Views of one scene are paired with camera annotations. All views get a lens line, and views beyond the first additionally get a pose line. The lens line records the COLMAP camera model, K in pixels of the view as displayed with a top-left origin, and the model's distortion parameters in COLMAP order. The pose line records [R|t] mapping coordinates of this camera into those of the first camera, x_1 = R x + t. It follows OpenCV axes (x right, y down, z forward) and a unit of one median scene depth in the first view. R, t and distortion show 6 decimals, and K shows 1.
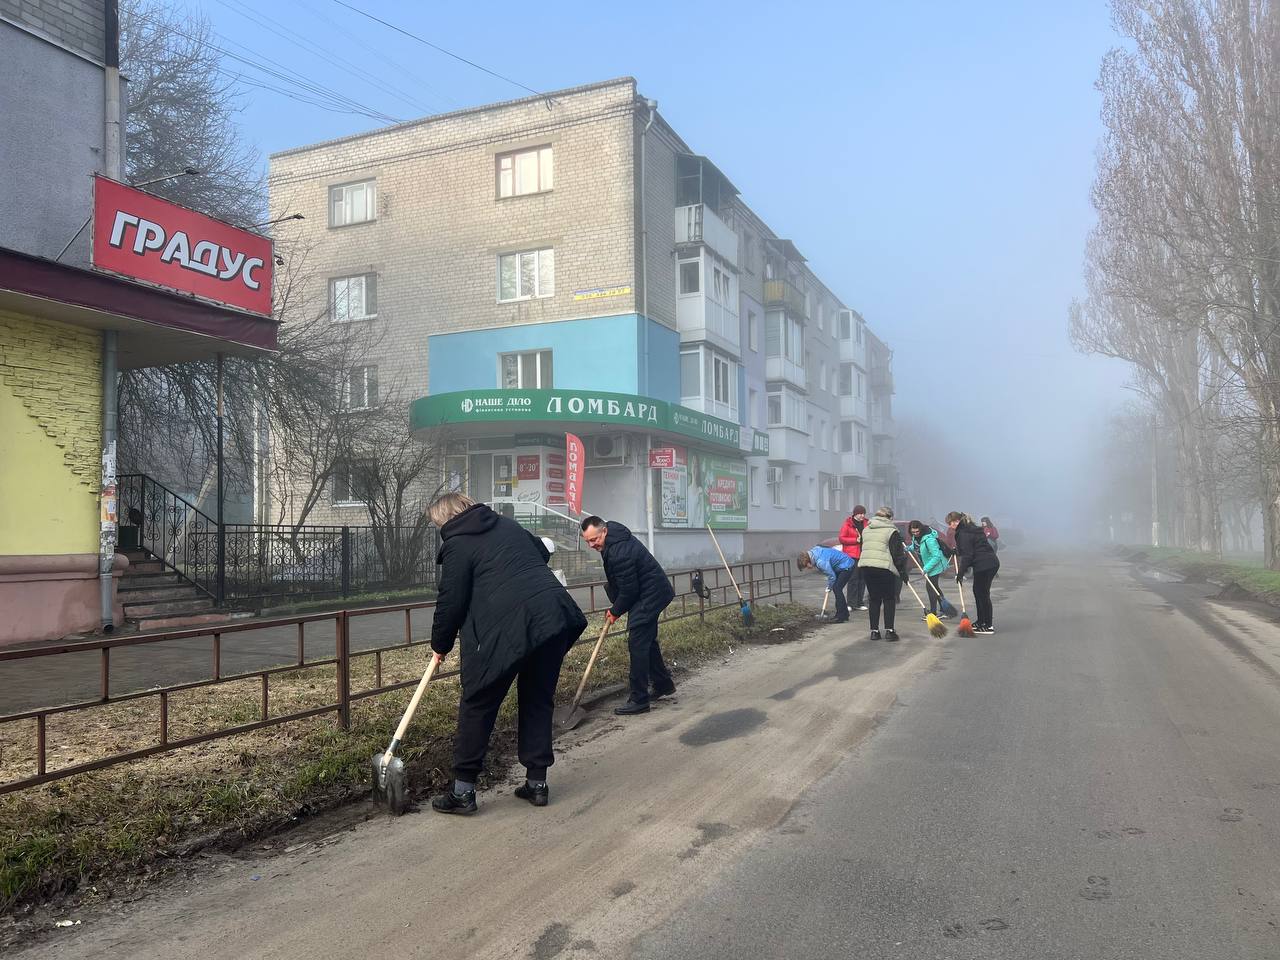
lens RADIAL K [[973.4, 0, 640.0], [0, 973.4, 480.0], [0, 0, 1]] dist [0.069474, 0.001083]
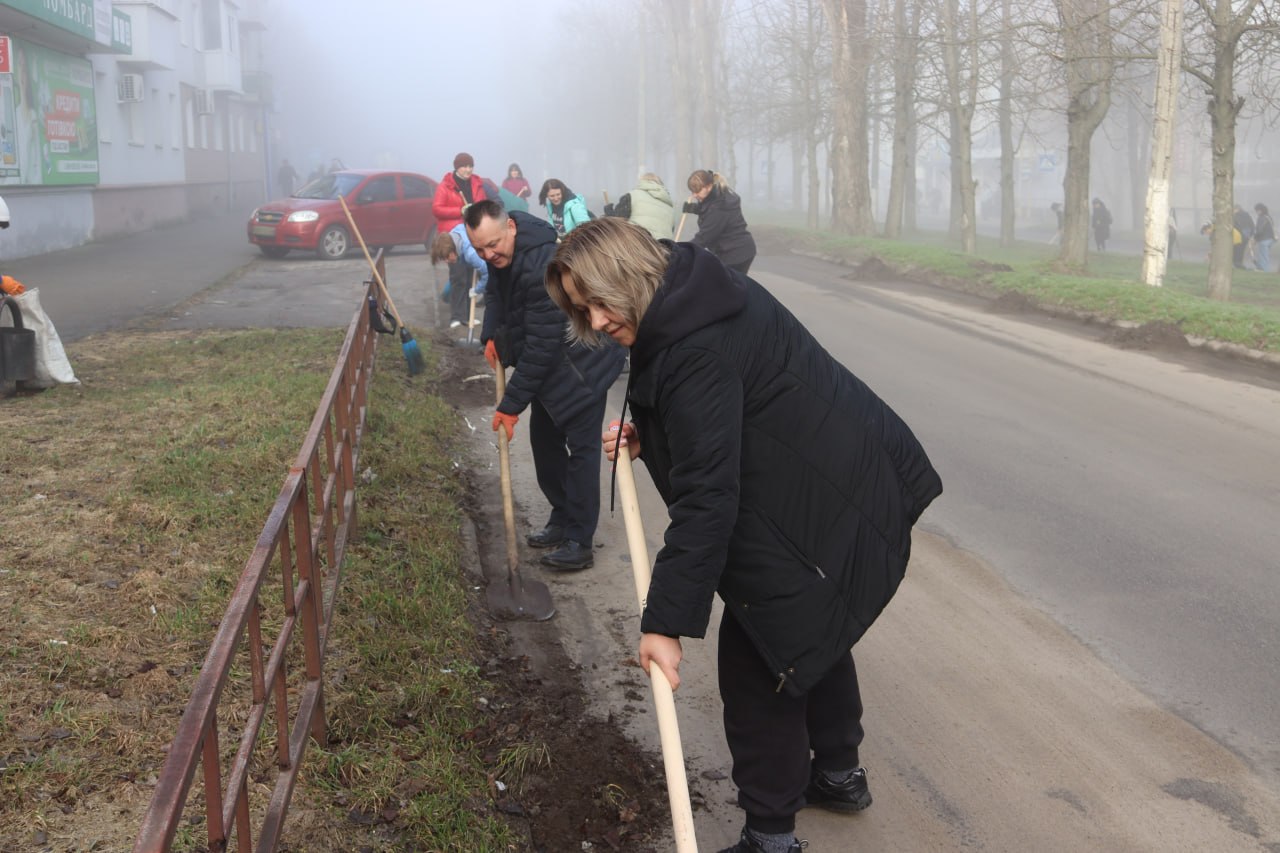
lens RADIAL K [[1525.1, 0, 640.0], [0, 1525.1, 426.5], [0, 0, 1]] dist [-0.080922, -0.002571]
pose [[0.848324, -0.086121, 0.522426, -0.103706], [-0.028397, 0.977863, 0.207310, -0.002766], [-0.528715, -0.190702, 0.827099, 0.083560]]
